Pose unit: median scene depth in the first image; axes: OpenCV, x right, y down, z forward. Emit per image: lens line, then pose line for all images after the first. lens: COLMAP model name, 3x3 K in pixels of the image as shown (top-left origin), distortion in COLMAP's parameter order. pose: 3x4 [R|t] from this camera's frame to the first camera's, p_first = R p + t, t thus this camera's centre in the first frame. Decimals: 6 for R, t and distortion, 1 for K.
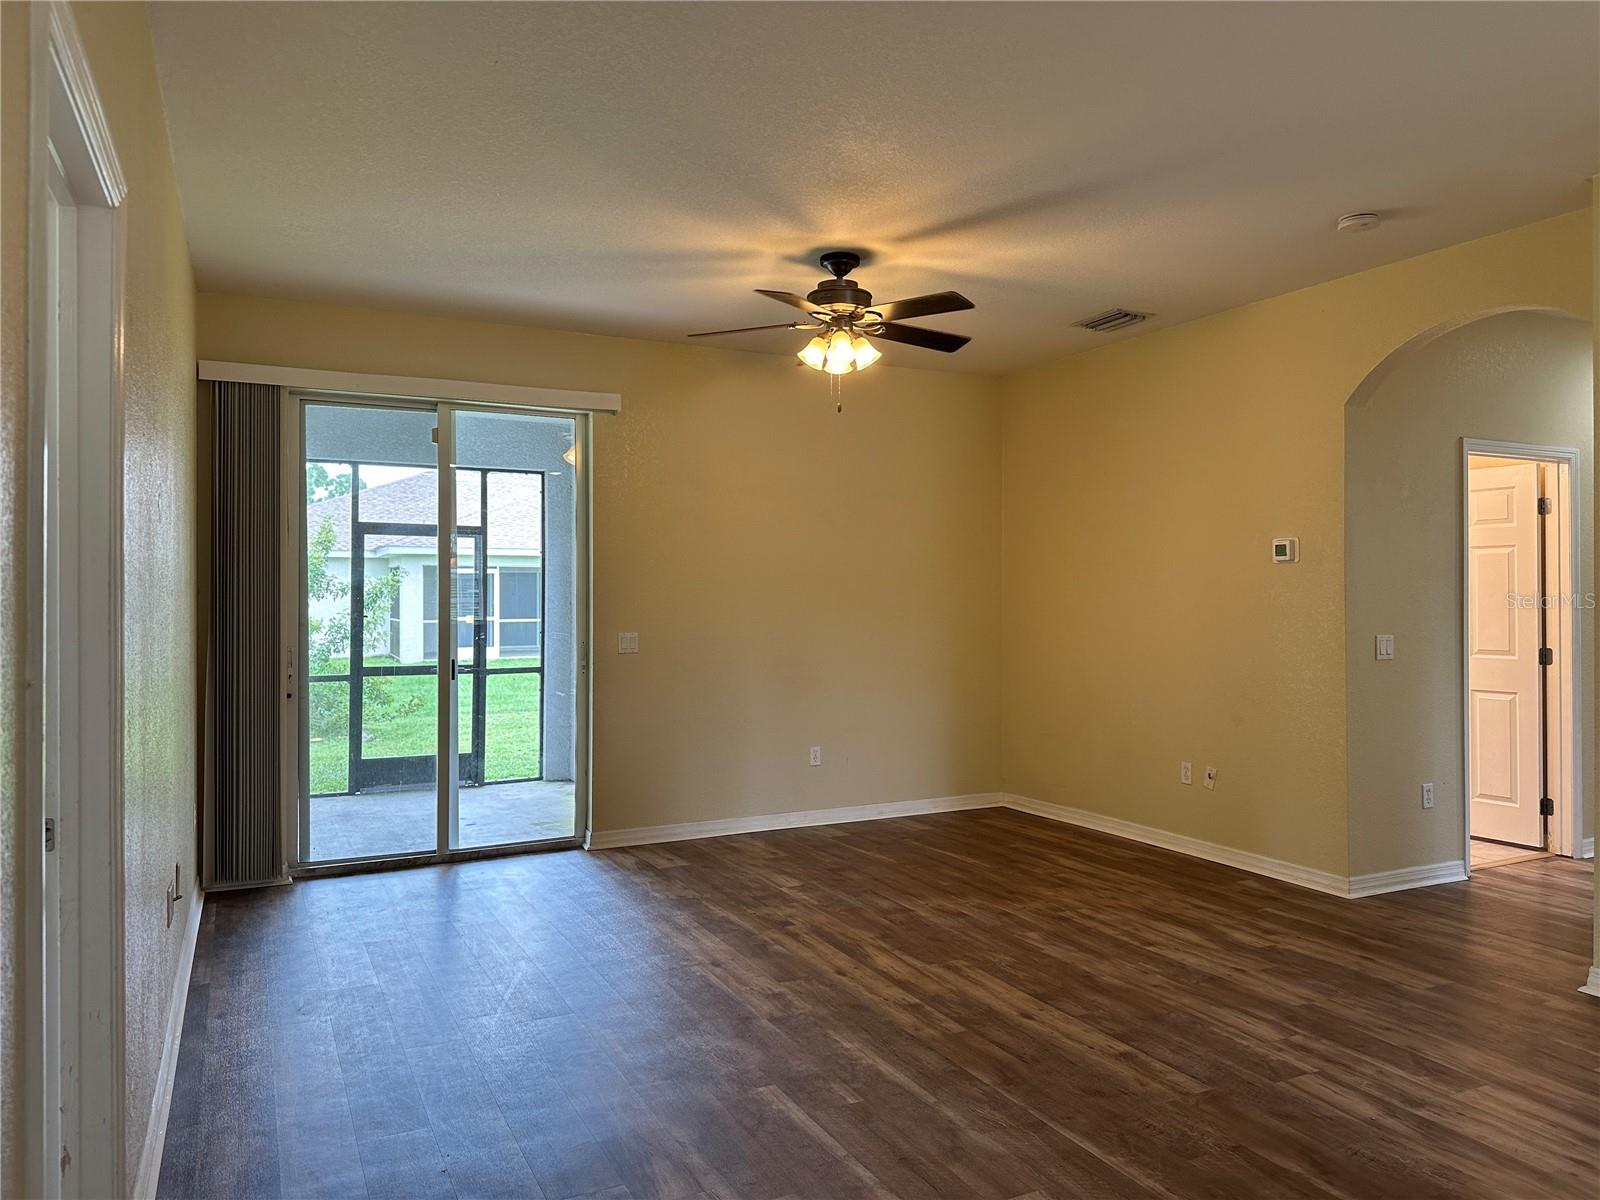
lens RADIAL K [[1124.0, 0, 800.0], [0, 1124.0, 600.0], [0, 0, 1]] dist [0.110665, -0.182162]
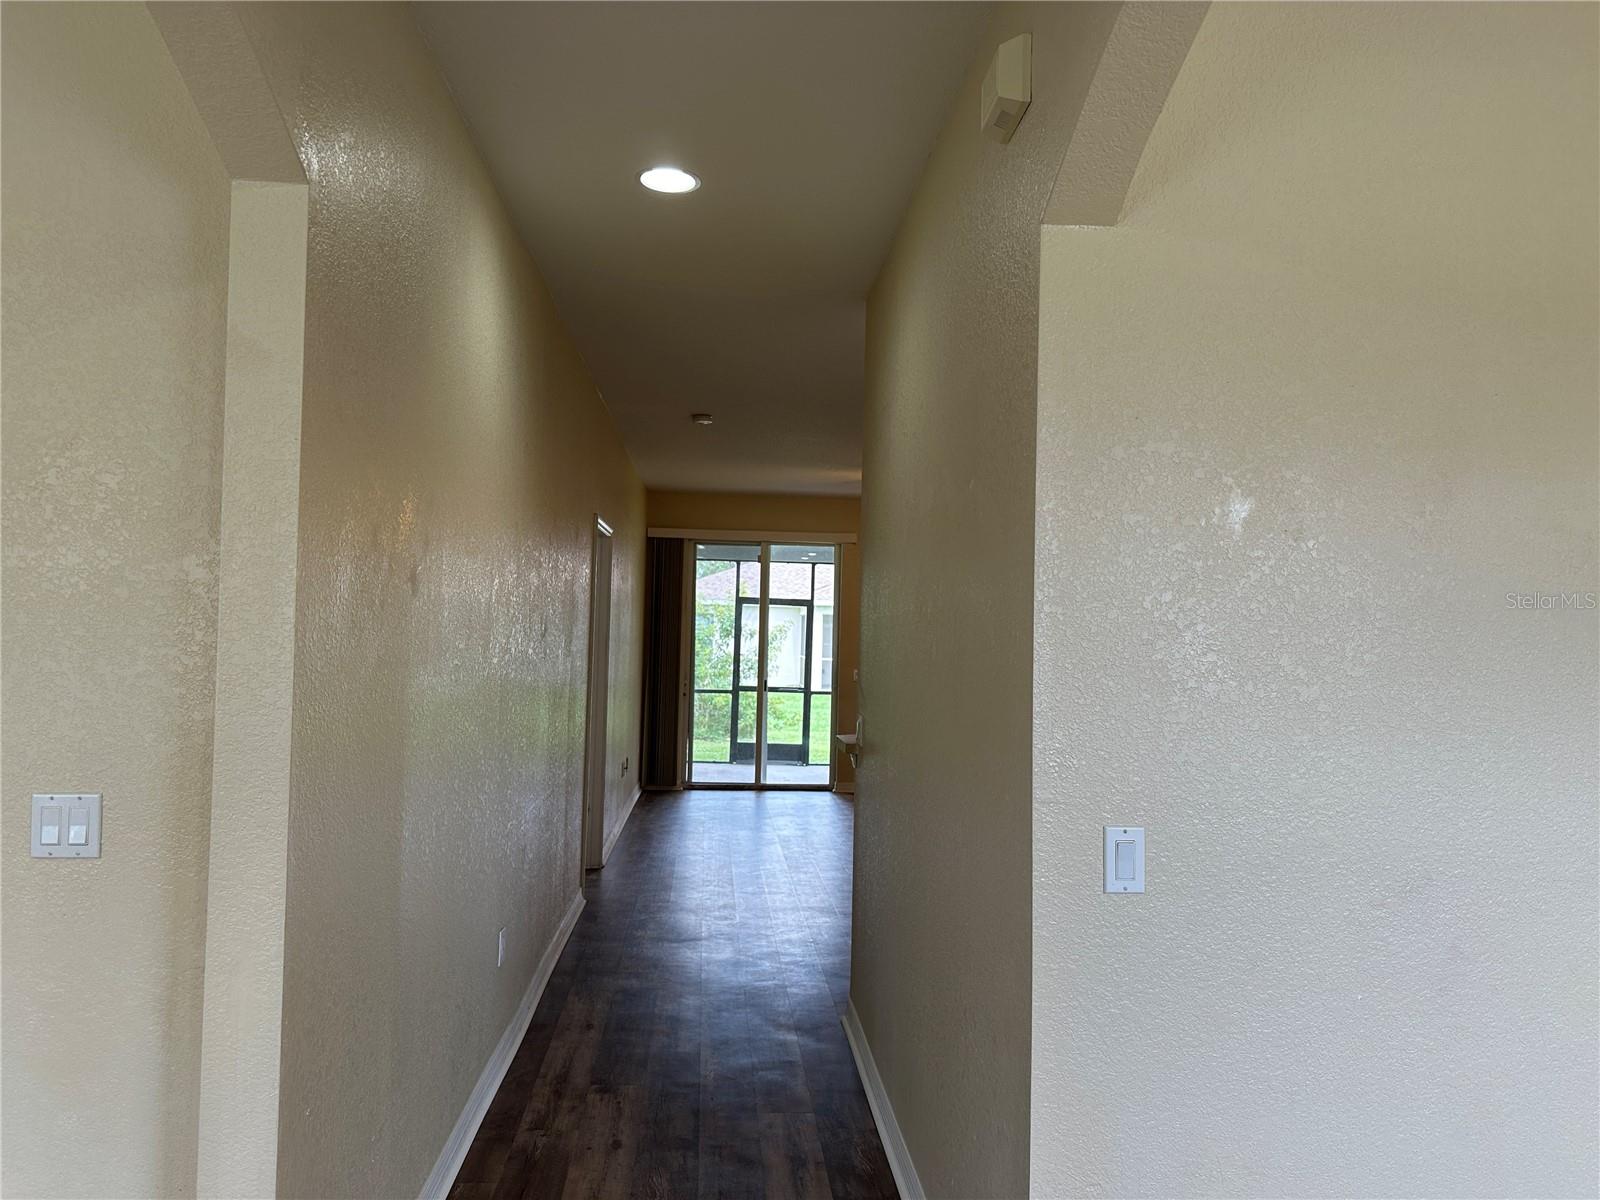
lens RADIAL K [[1124.0, 0, 800.0], [0, 1124.0, 600.0], [0, 0, 1]] dist [0.110665, -0.182162]
pose [[0.930150, 0.011455, -0.367000, 0.585573], [-0.025313, 0.999136, -0.032969, -0.025243], [0.366305, 0.039956, 0.929637, -0.961804]]
